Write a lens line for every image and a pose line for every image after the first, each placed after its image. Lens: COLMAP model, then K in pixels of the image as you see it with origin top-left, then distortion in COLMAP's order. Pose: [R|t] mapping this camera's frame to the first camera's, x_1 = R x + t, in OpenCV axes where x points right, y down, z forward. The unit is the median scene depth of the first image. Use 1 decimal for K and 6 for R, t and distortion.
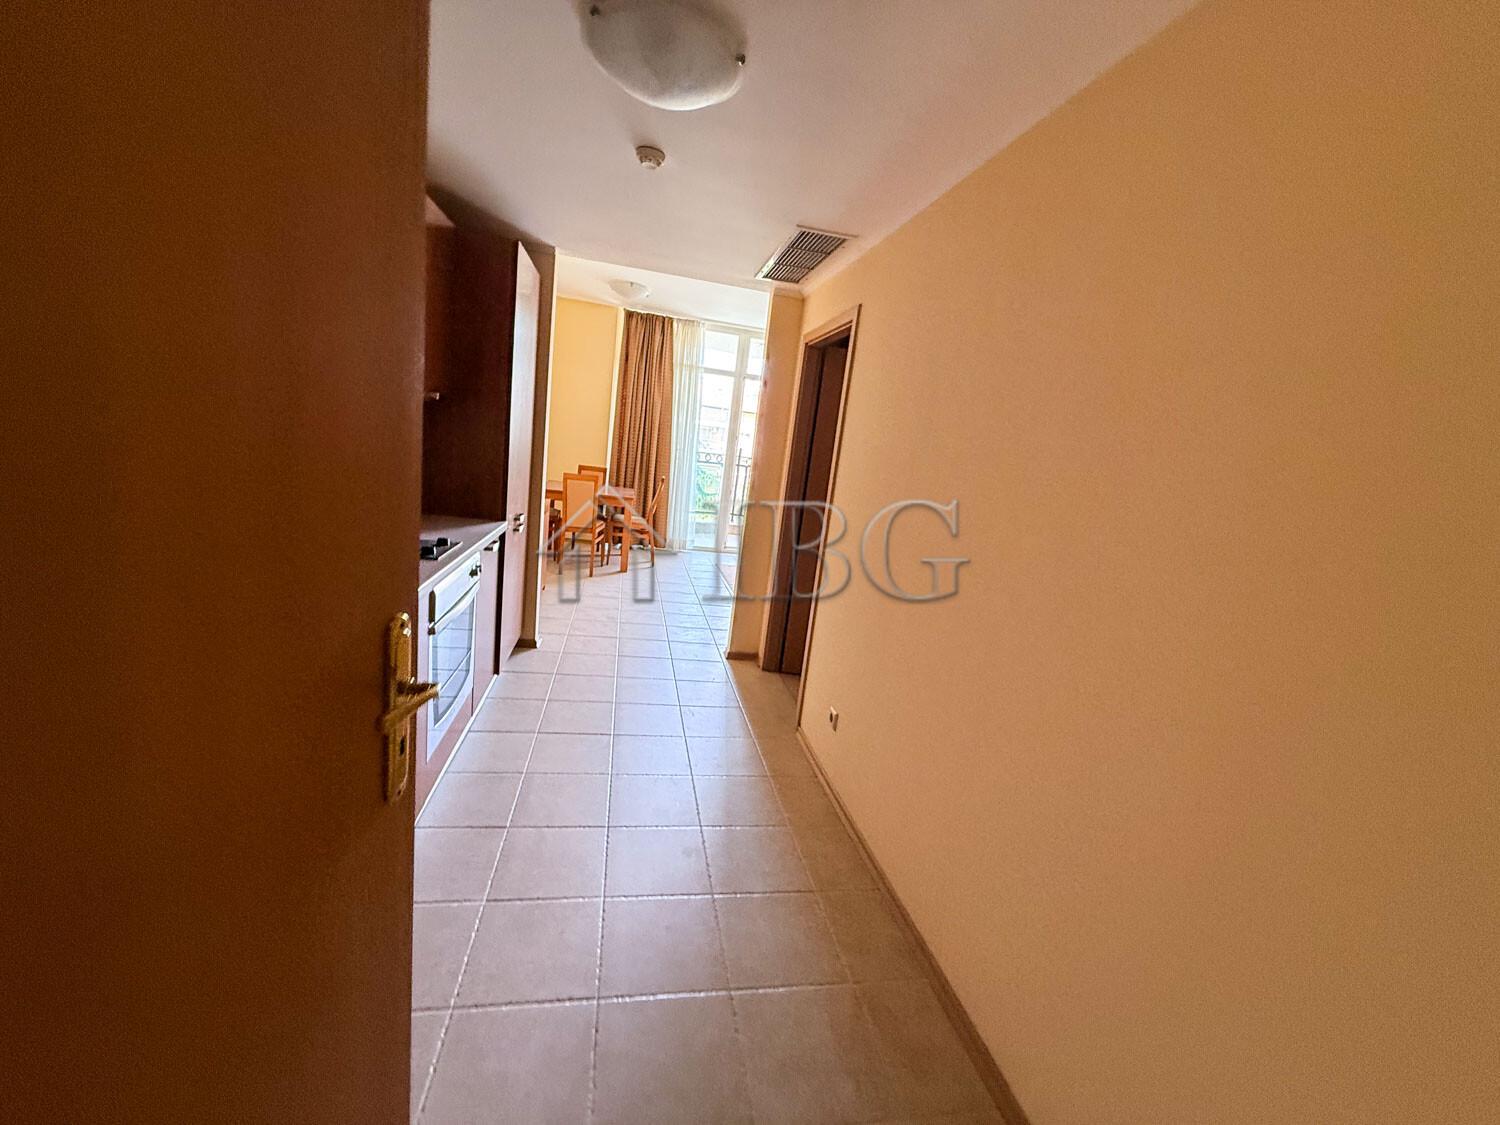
lens RADIAL K [[604.6, 0, 742.2], [0, 604.6, 561.6], [0, 0, 1]] dist [0.000309, -0.000222]
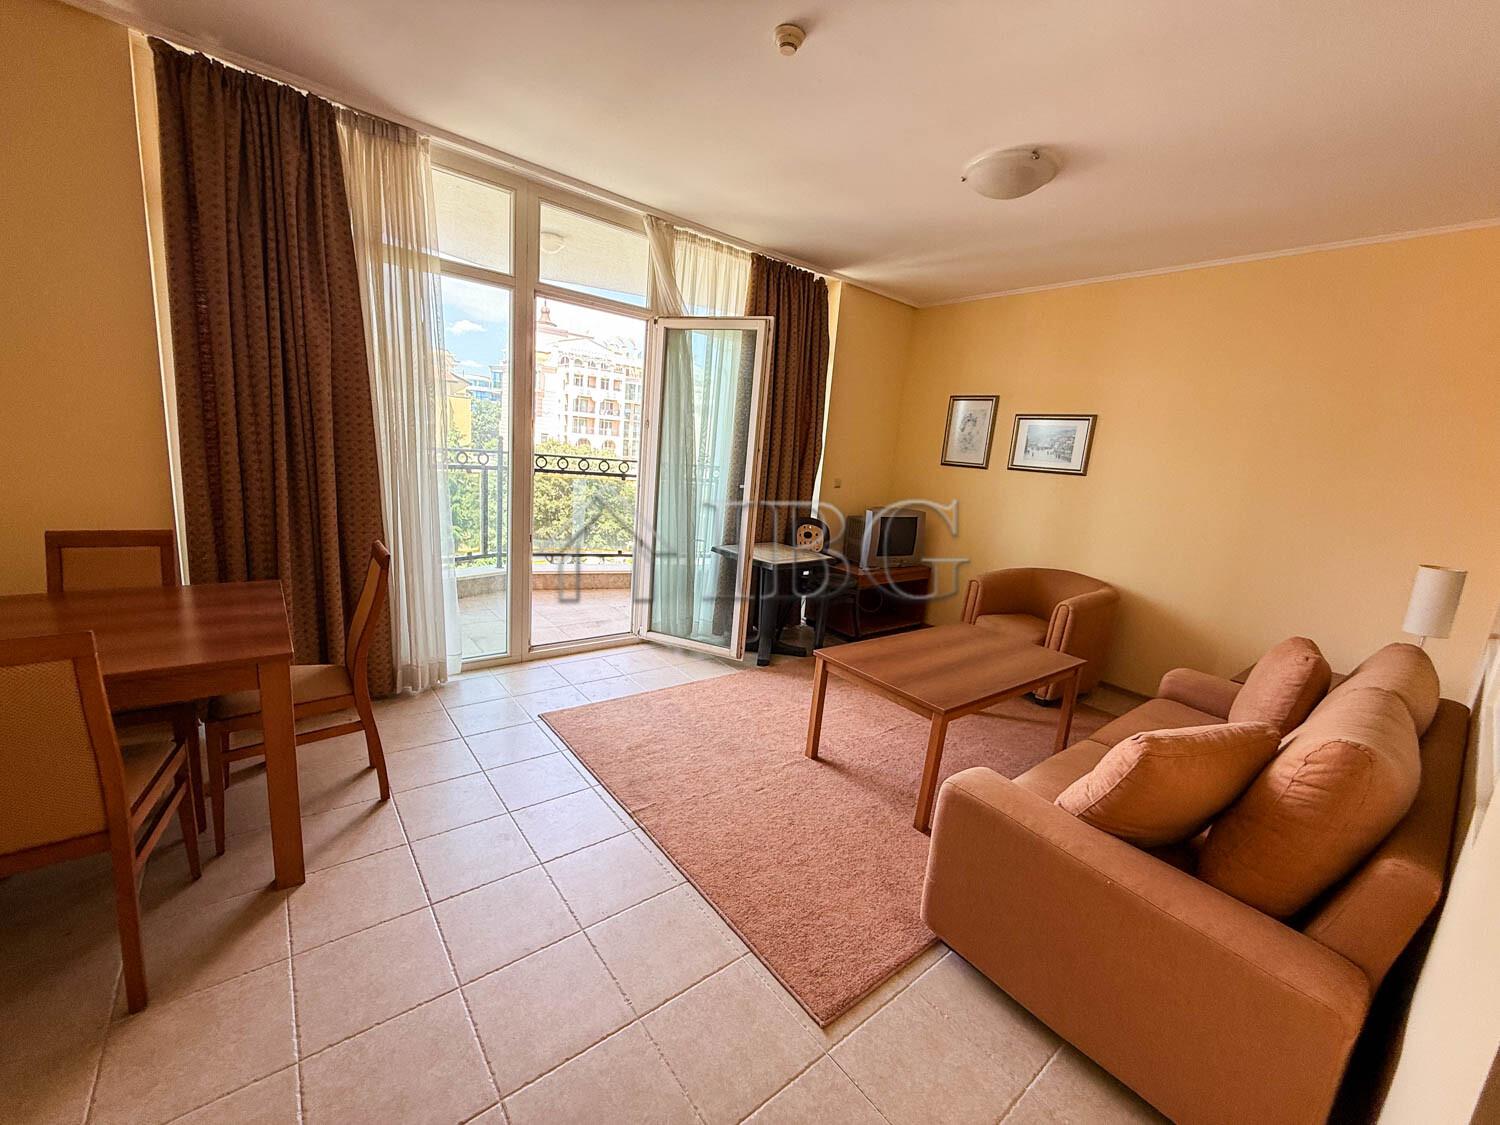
lens RADIAL K [[604.6, 0, 742.2], [0, 604.6, 561.6], [0, 0, 1]] dist [0.000309, -0.000222]
pose [[0.890038, -0.135538, 0.435271, -0.089307], [0.113857, 0.990613, 0.075651, -0.124456], [-0.441439, -0.017774, 0.897115, 0.545176]]
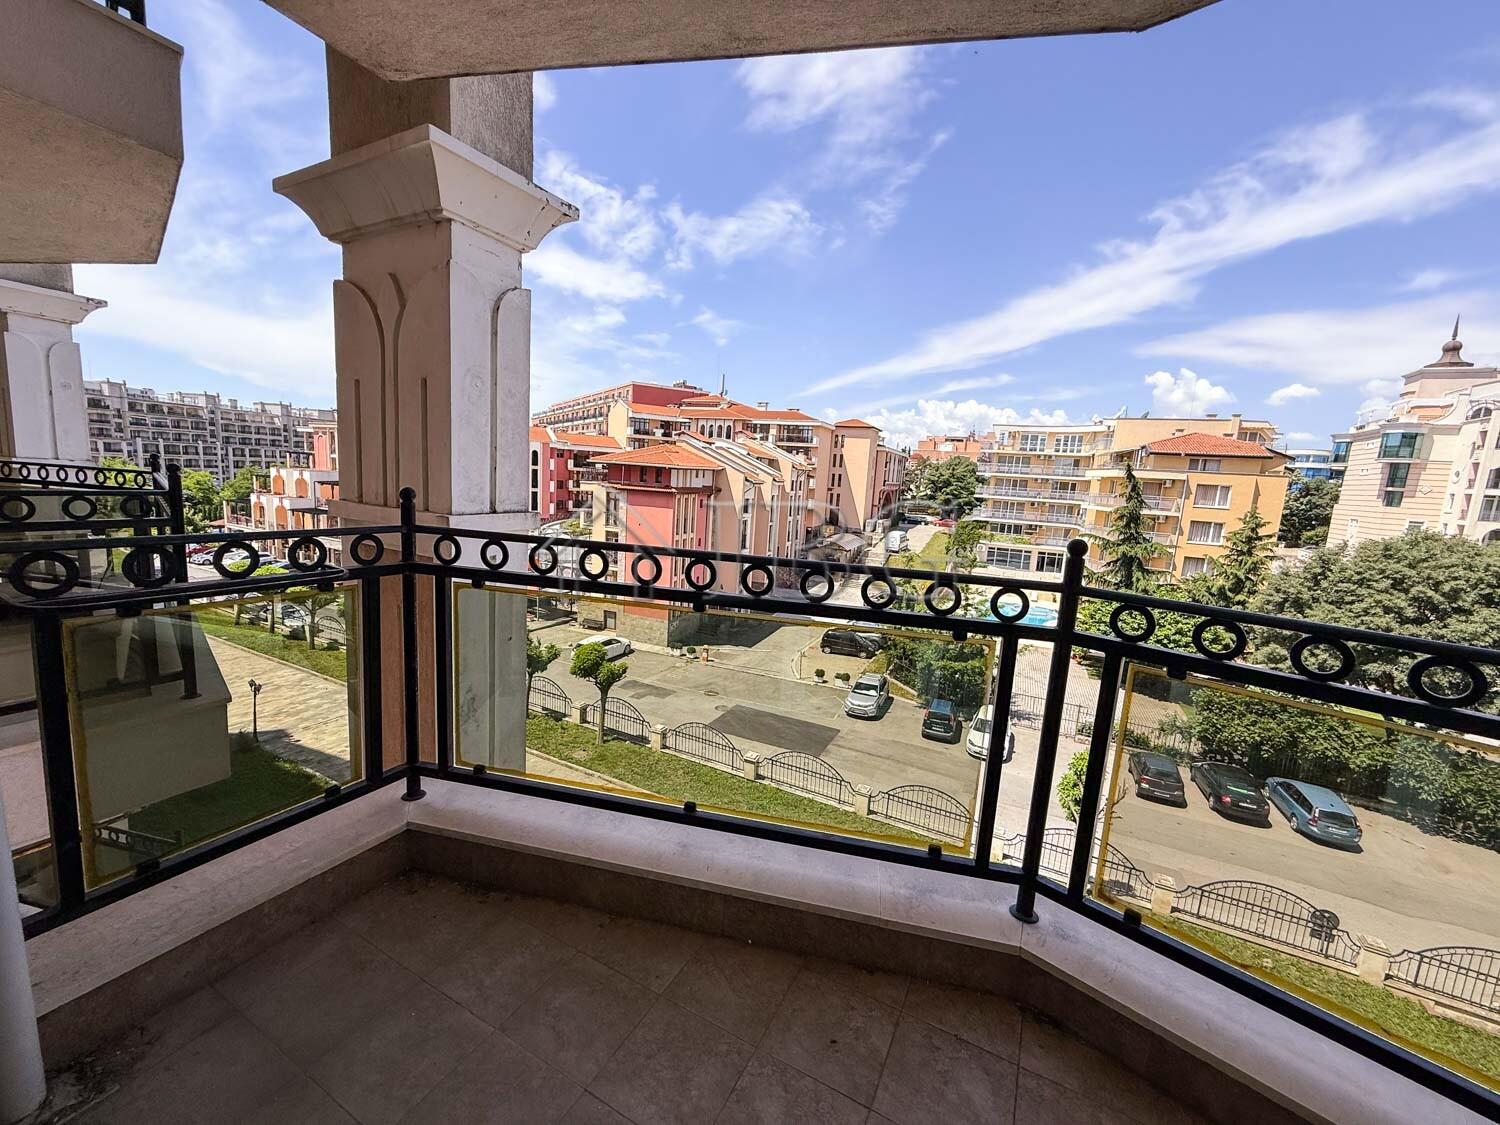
lens RADIAL K [[597.5, 0, 746.3], [0, 597.5, 564.9], [0, 0, 1]] dist [0.001759, -0.000584]
pose [[0.776243, 0.016374, -0.630222, 0.096202], [-0.082761, 0.993658, -0.076119, -0.253261], [0.624978, 0.111245, 0.772675, 1.342627]]
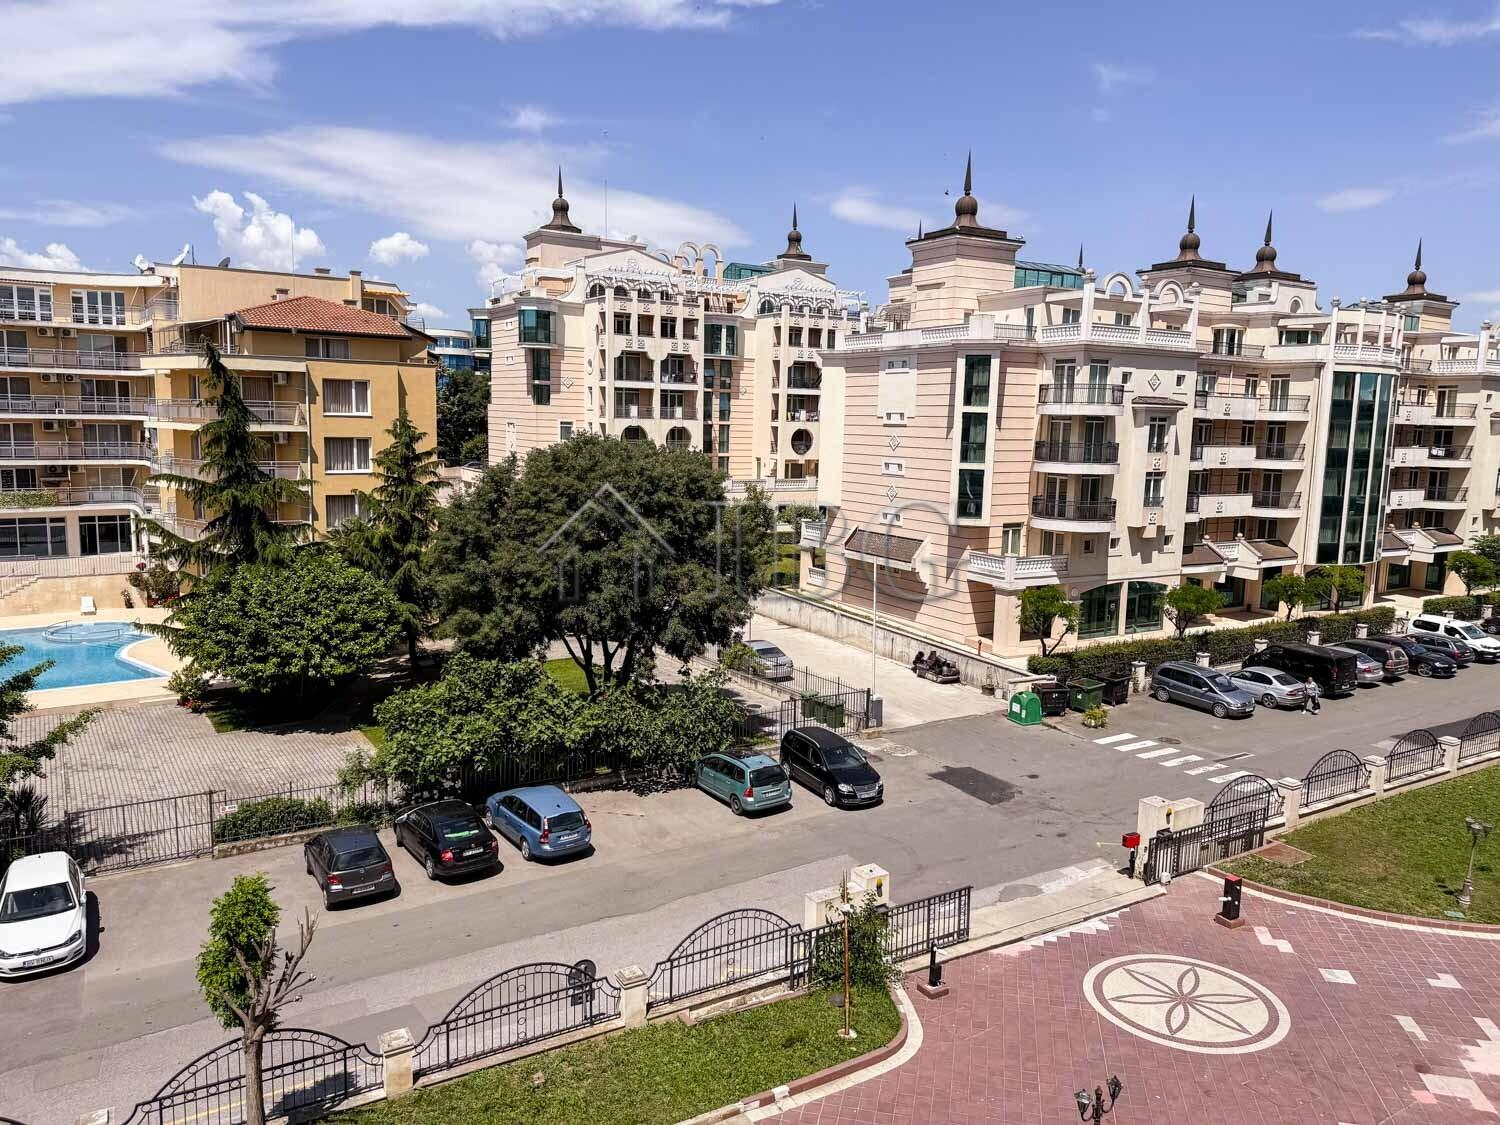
lens RADIAL K [[1025.6, 0, 750.0], [0, 1025.6, 562.5], [0, 0, 1]] dist [0.062345, -0.002191]
pose [[0.936393, -0.148652, 0.317915, 0.076827], [0.157242, 0.987559, -0.001380, -0.359206], [-0.313755, 0.051282, 0.948118, 2.005234]]
